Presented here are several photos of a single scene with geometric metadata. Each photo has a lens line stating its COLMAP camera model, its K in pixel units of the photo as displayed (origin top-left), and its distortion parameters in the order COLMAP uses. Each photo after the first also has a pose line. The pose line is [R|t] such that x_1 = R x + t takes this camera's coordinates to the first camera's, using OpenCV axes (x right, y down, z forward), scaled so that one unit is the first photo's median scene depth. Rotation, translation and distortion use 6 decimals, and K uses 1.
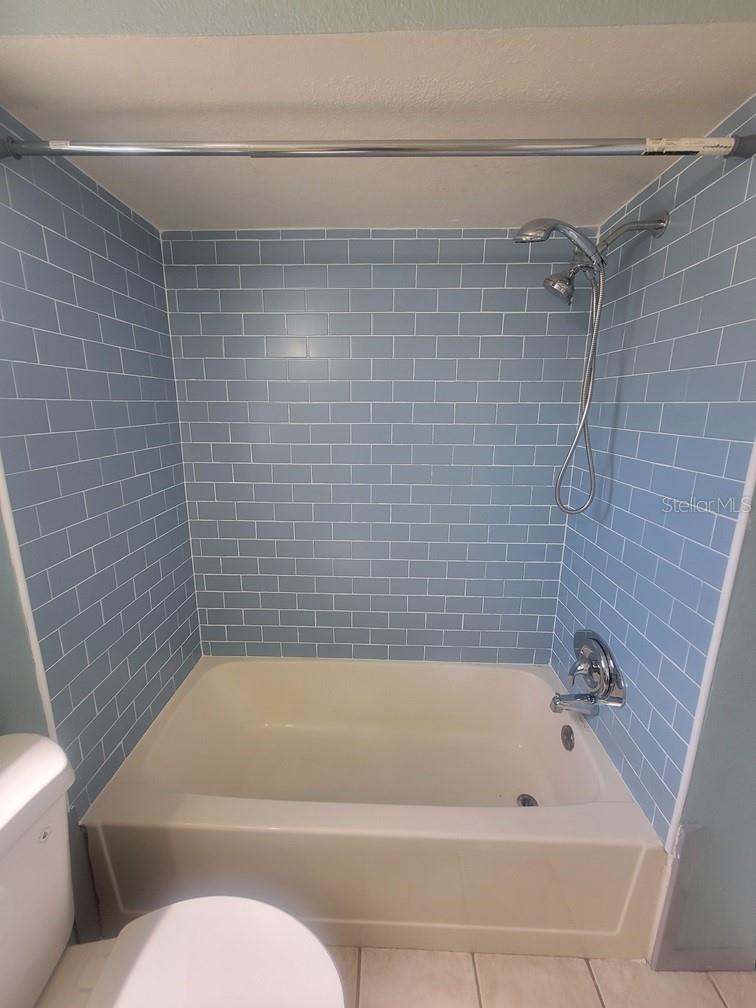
lens RADIAL K [[411.9, 0, 377.1], [0, 411.9, 500.5], [0, 0, 1]] dist [0.003825, -0.000283]
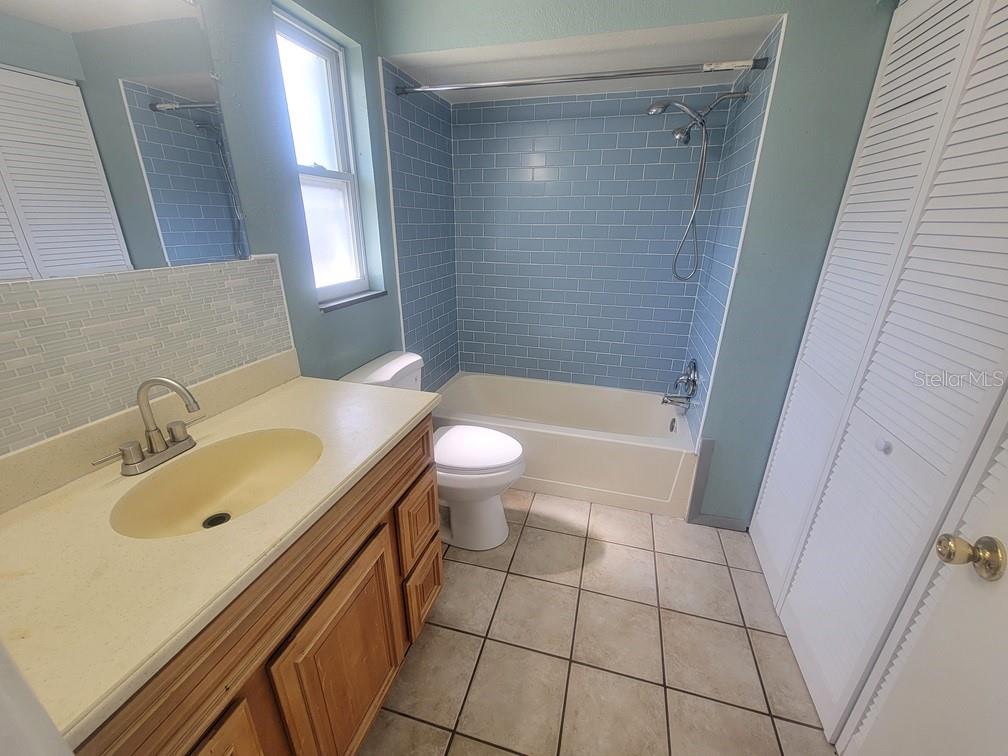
lens RADIAL K [[411.9, 0, 506.2], [0, 411.9, 380.6], [0, 0, 1]] dist [0.003825, -0.000283]
pose [[0.968314, 0.093408, -0.231608, 0.189469], [-0.060576, 0.987571, 0.145032, 0.206027], [0.242276, -0.126406, 0.961937, -0.715346]]
